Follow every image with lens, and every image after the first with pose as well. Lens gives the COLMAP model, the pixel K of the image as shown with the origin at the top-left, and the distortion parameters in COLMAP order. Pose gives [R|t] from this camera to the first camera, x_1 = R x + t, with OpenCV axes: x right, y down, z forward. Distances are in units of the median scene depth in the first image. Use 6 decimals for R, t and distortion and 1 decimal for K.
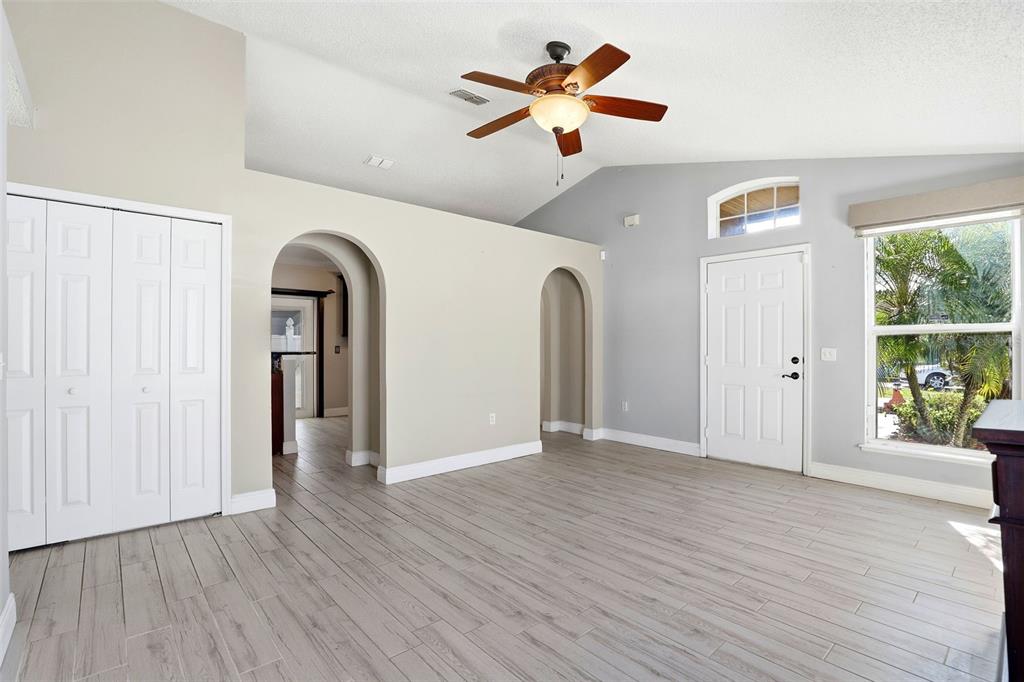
lens RADIAL K [[471.9, 0, 511.7], [0, 471.9, 348.2], [0, 0, 1]] dist [-0.034706, 0.006252]
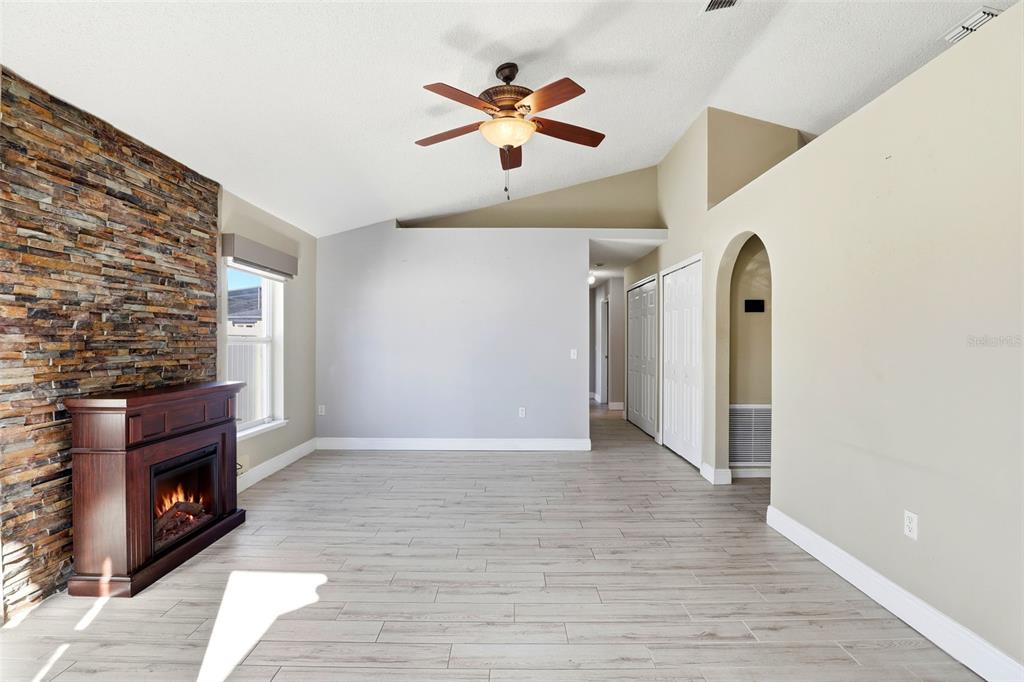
lens RADIAL K [[471.9, 0, 510.1], [0, 471.9, 343.5], [0, 0, 1]] dist [-0.034706, 0.006252]
pose [[-0.661255, 0.000644, -0.750161, 0.647442], [-0.007778, 0.999940, 0.007714, -0.021254], [0.750121, 0.010936, -0.661210, 1.241450]]
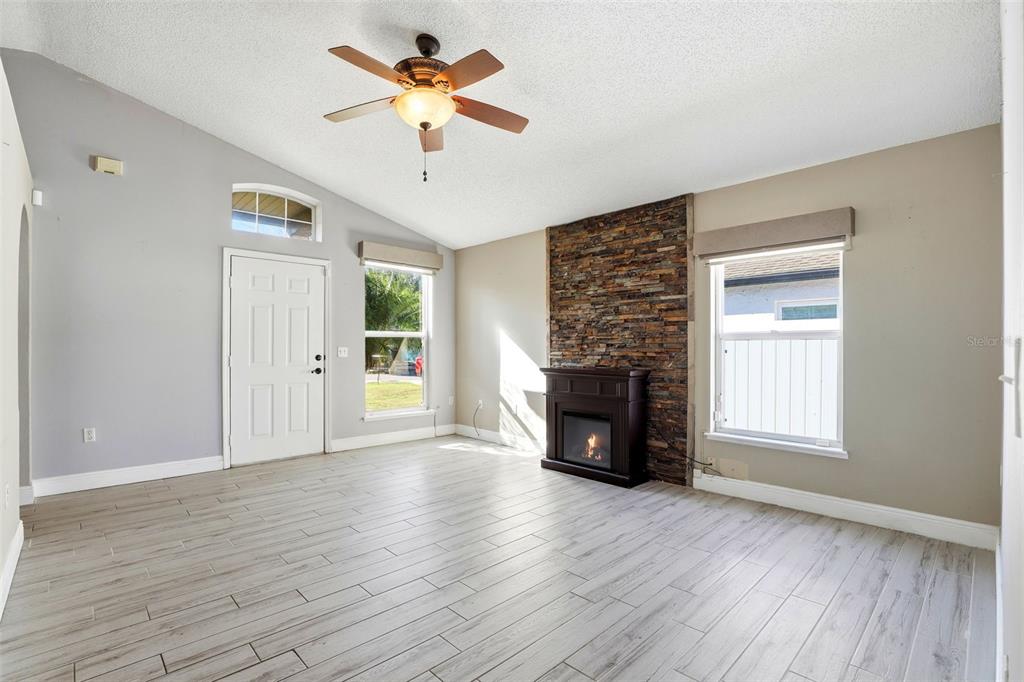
lens RADIAL K [[471.9, 0, 513.7], [0, 471.9, 349.6], [0, 0, 1]] dist [-0.034706, 0.006252]
pose [[-0.047244, -0.003276, 0.998878, -0.654530], [0.007621, 0.999964, 0.003640, 0.005636], [-0.998854, 0.007784, -0.047218, 0.626412]]
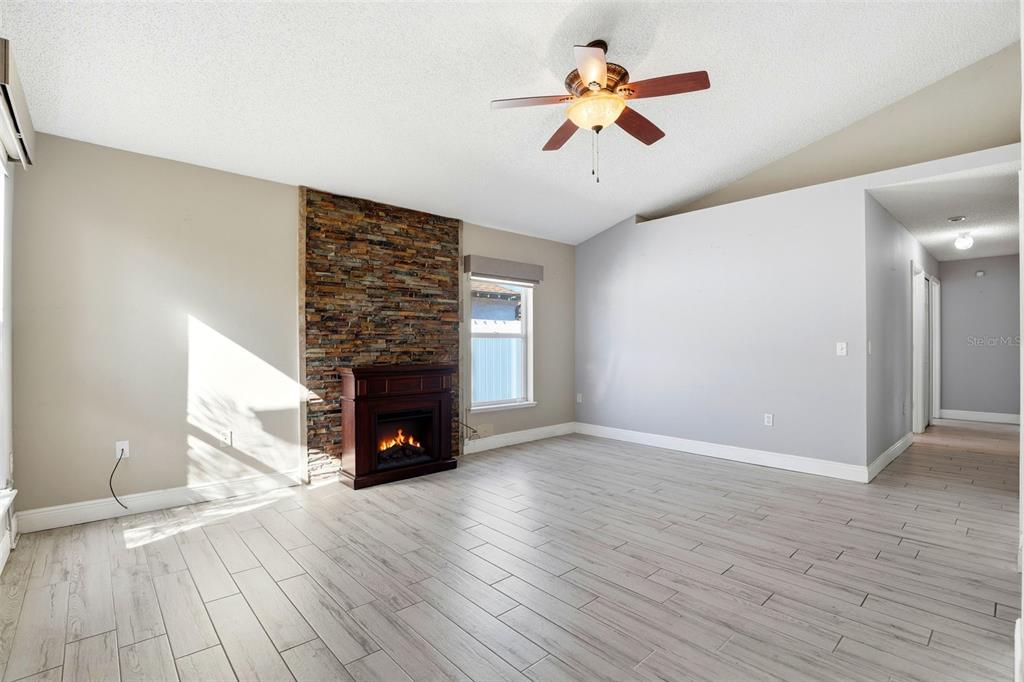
lens RADIAL K [[471.9, 0, 511.2], [0, 471.9, 347.2], [0, 0, 1]] dist [-0.034706, 0.006252]
pose [[-0.999886, 0.001410, -0.015023, 0.220373], [0.001193, 0.999896, 0.014398, -0.000340], [0.015041, 0.014378, -0.999783, 1.471477]]
